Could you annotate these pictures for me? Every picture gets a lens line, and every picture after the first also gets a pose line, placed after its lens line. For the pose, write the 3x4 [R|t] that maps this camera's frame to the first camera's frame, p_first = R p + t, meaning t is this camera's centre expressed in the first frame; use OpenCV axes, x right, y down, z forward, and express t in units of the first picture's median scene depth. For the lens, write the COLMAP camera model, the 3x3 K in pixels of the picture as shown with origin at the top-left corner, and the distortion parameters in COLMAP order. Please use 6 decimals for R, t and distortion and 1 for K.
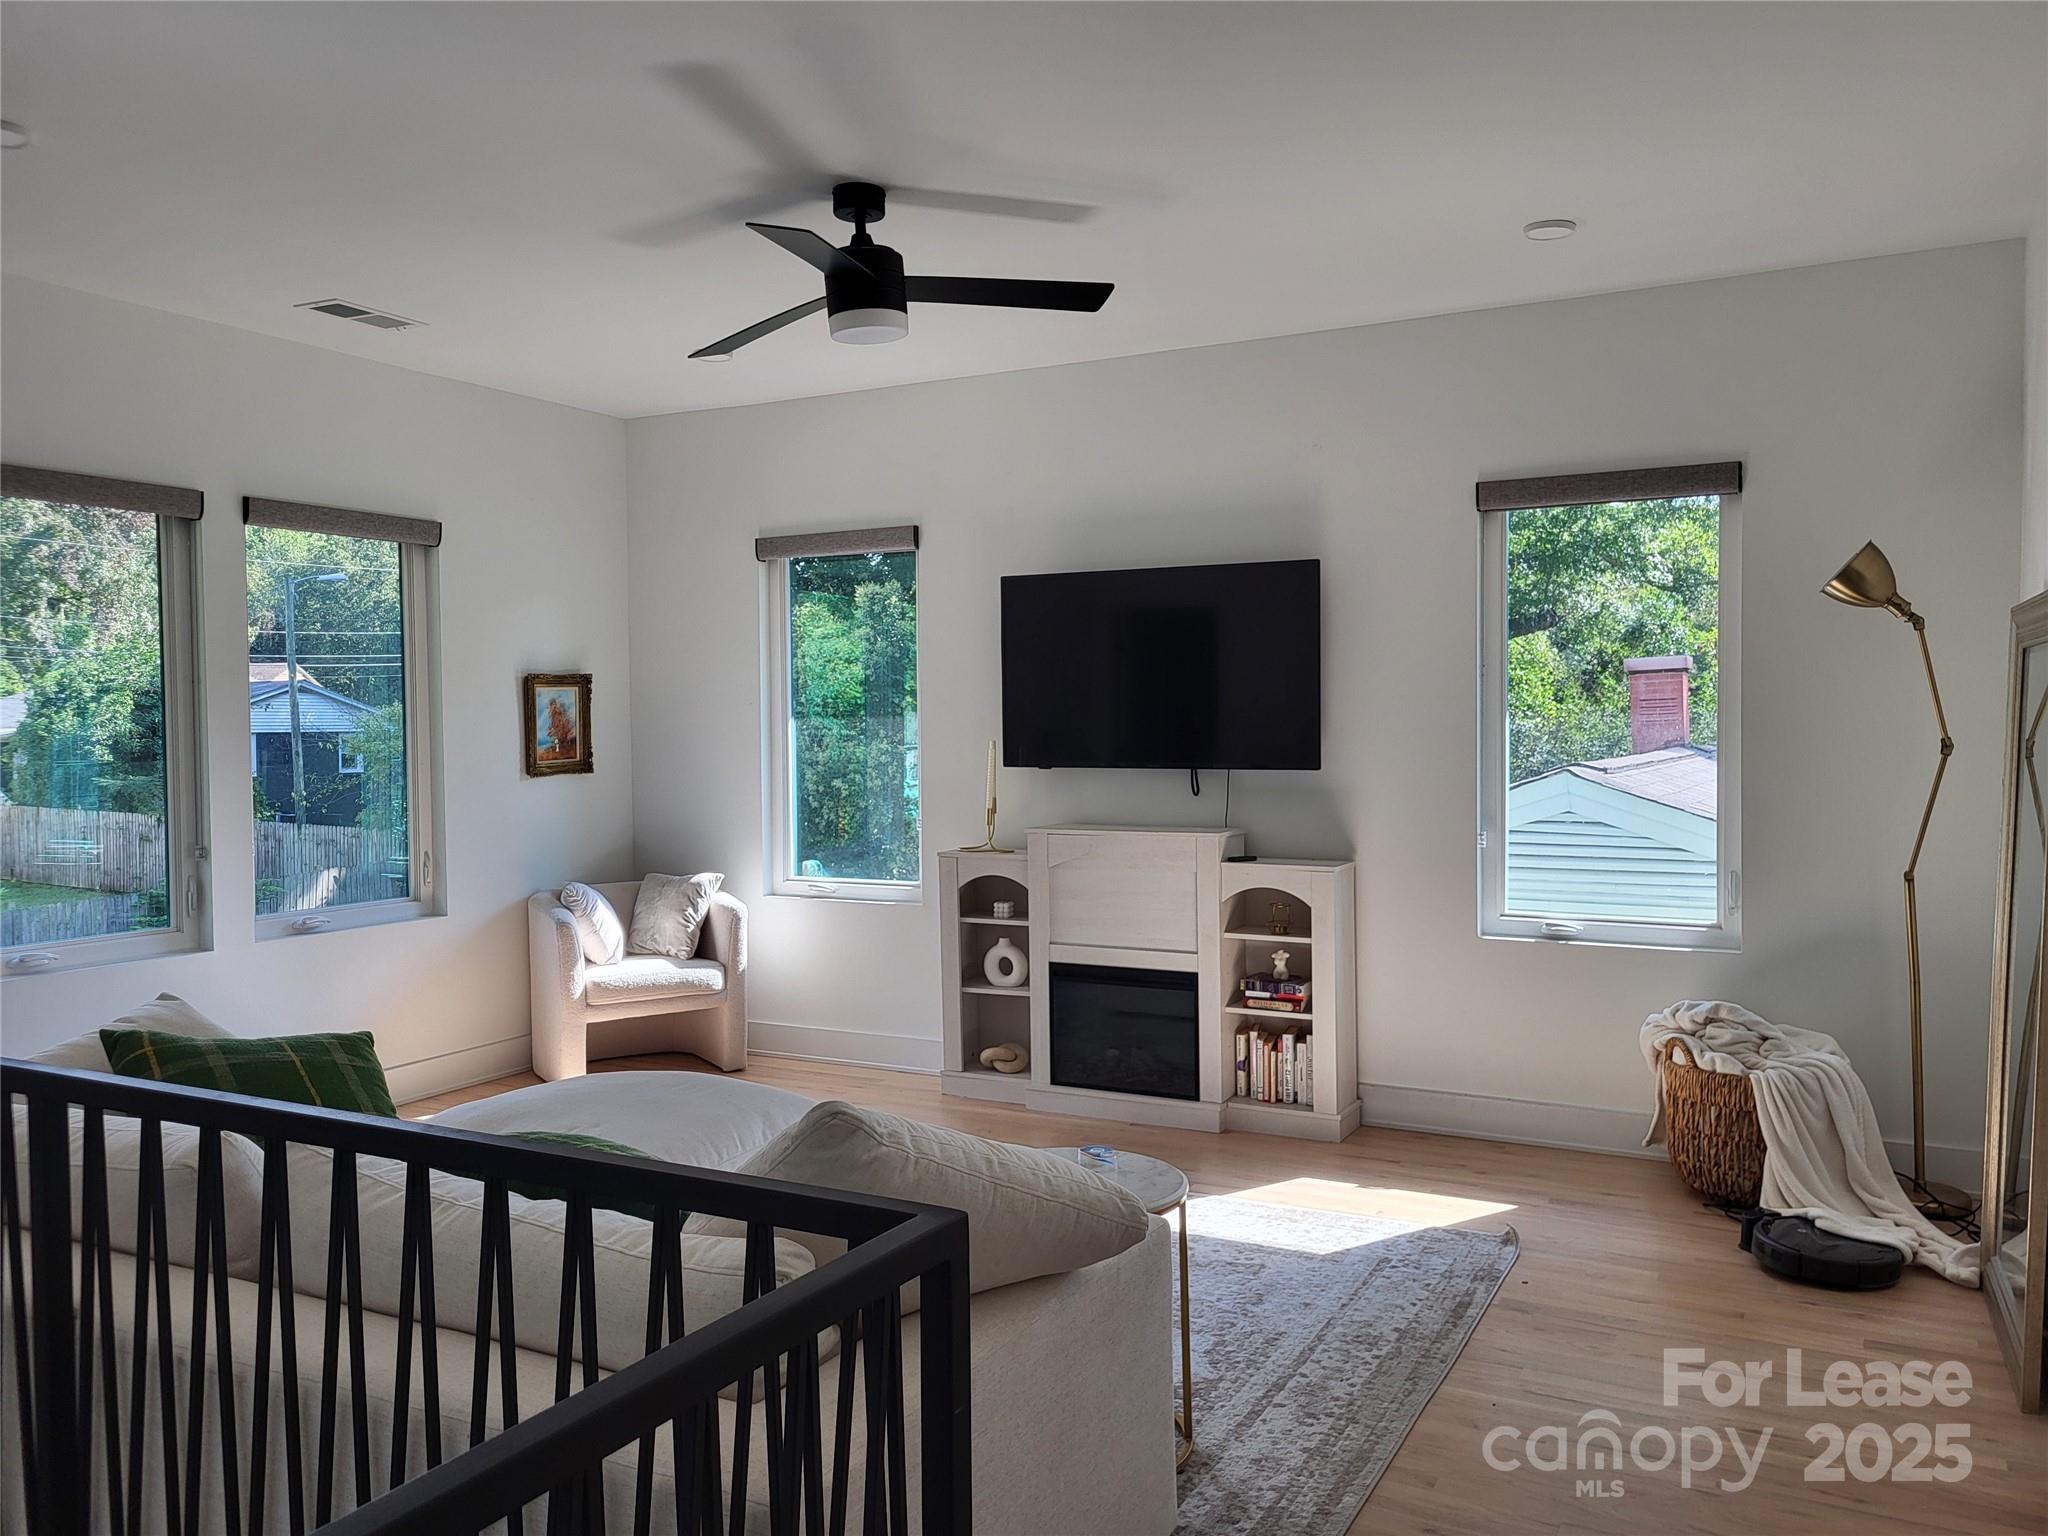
lens RADIAL K [[1541.8, 0, 1024.7], [0, 1541.8, 758.5], [0, 0, 1]] dist [0.002686, -0.000816]
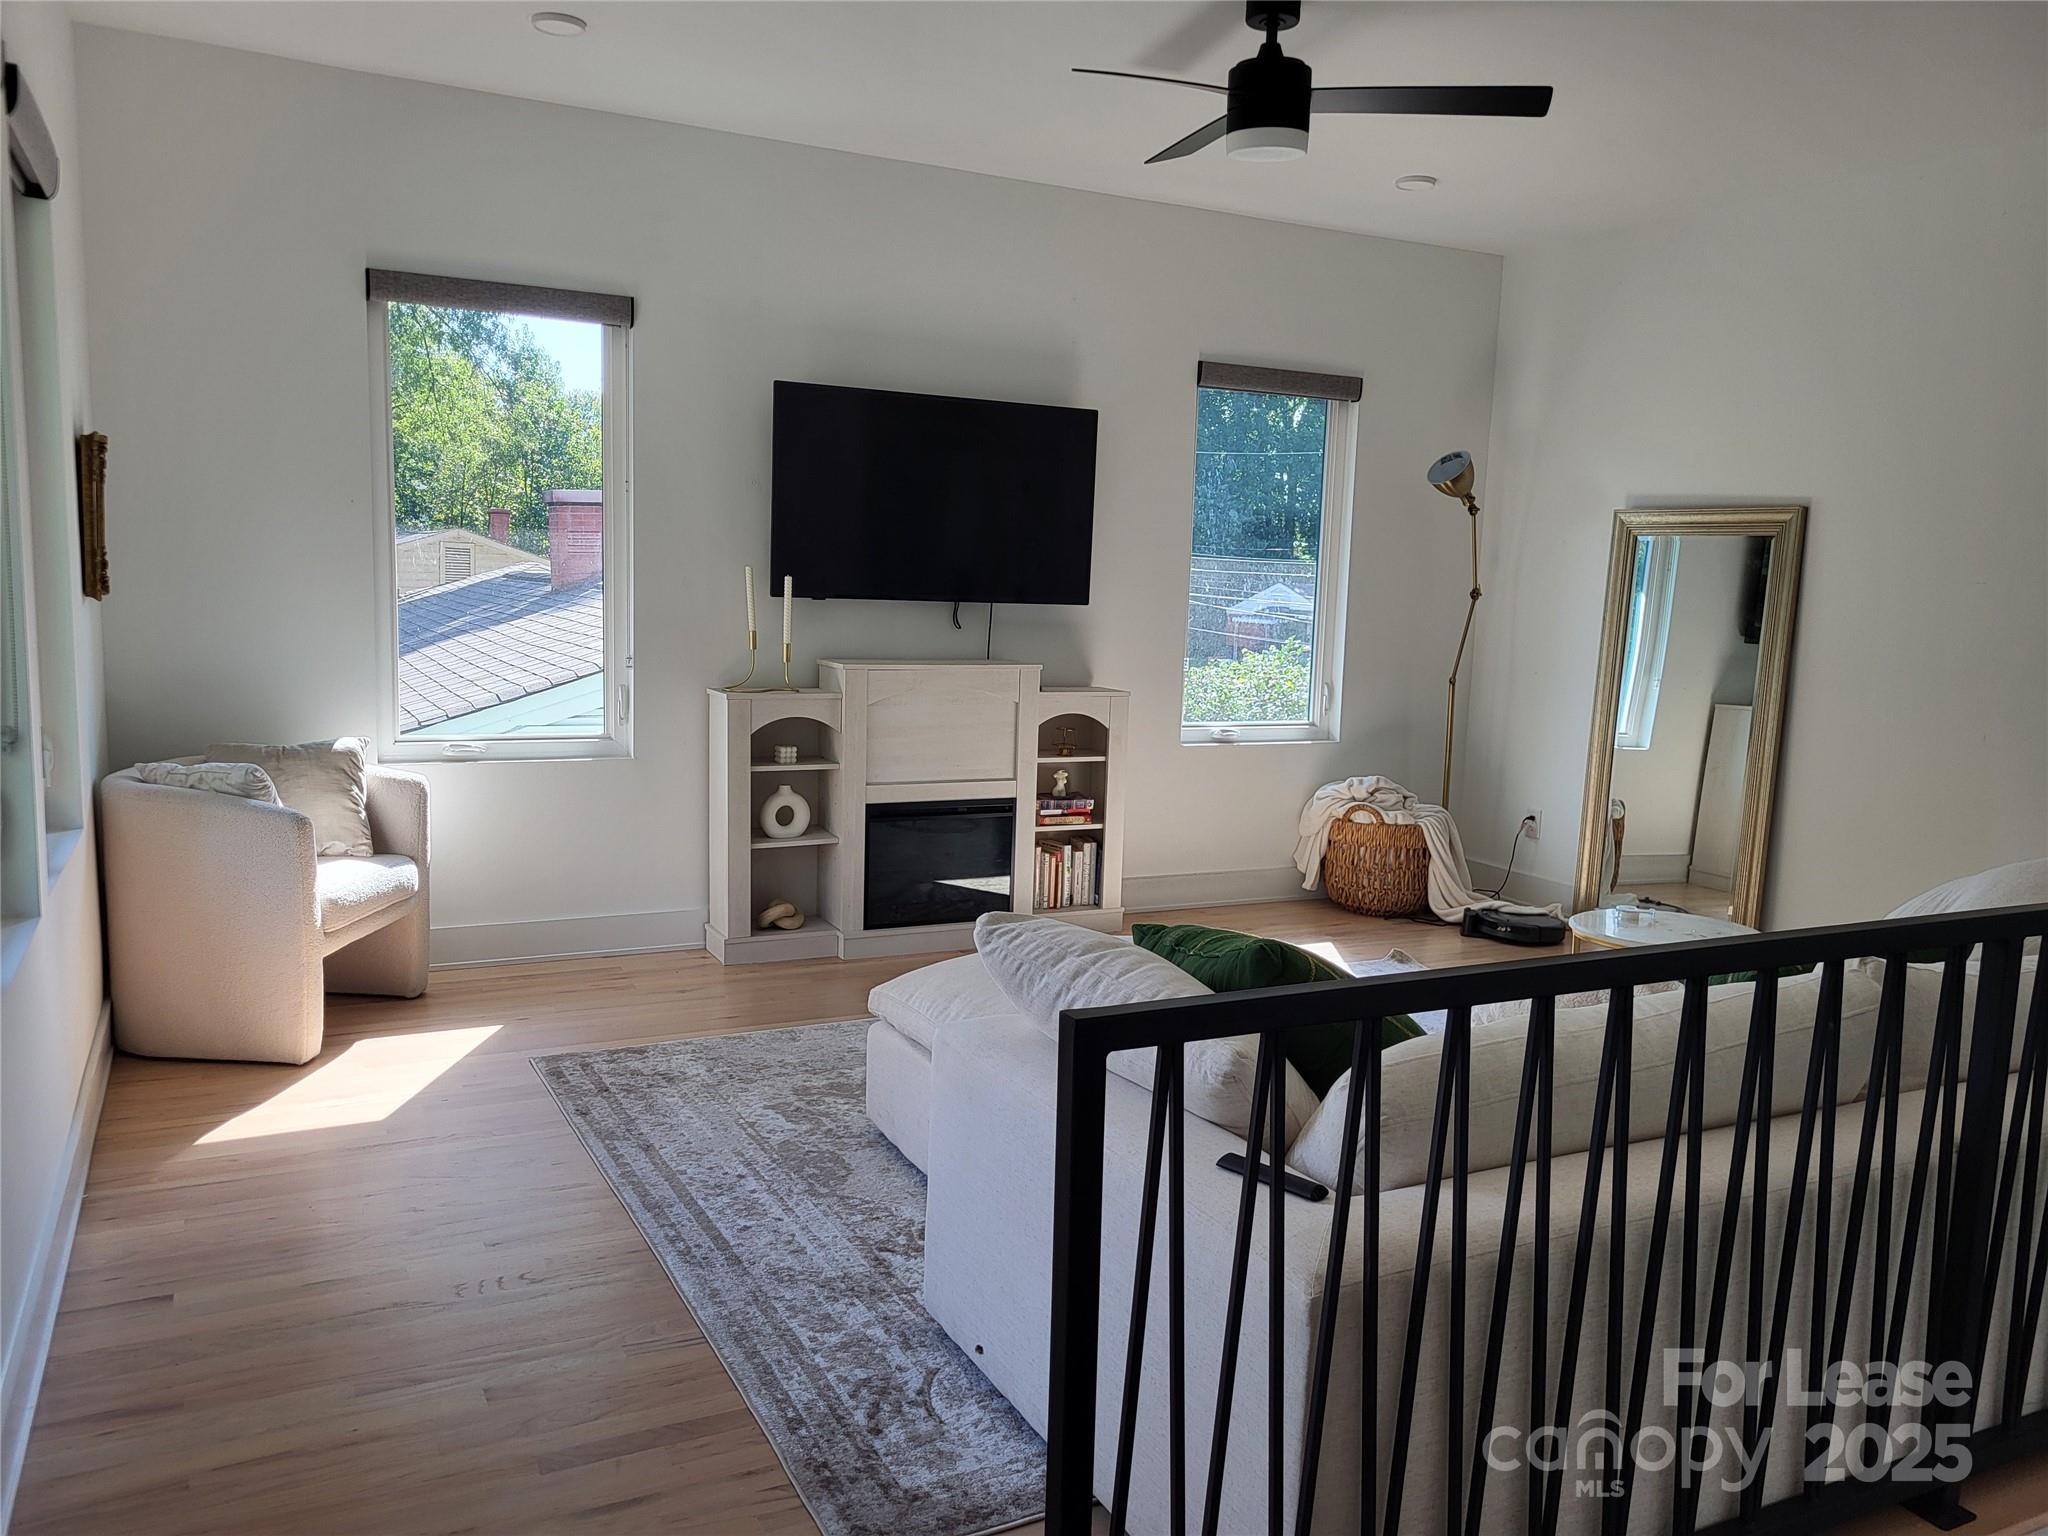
lens RADIAL K [[1541.8, 0, 1022.7], [0, 1541.8, 784.3], [0, 0, 1]] dist [0.002686, -0.000816]
pose [[0.579956, -0.079662, 0.810744, -0.735806], [-0.013514, 0.994130, 0.107348, 0.017372], [-0.814536, -0.073214, 0.575475, 0.393268]]
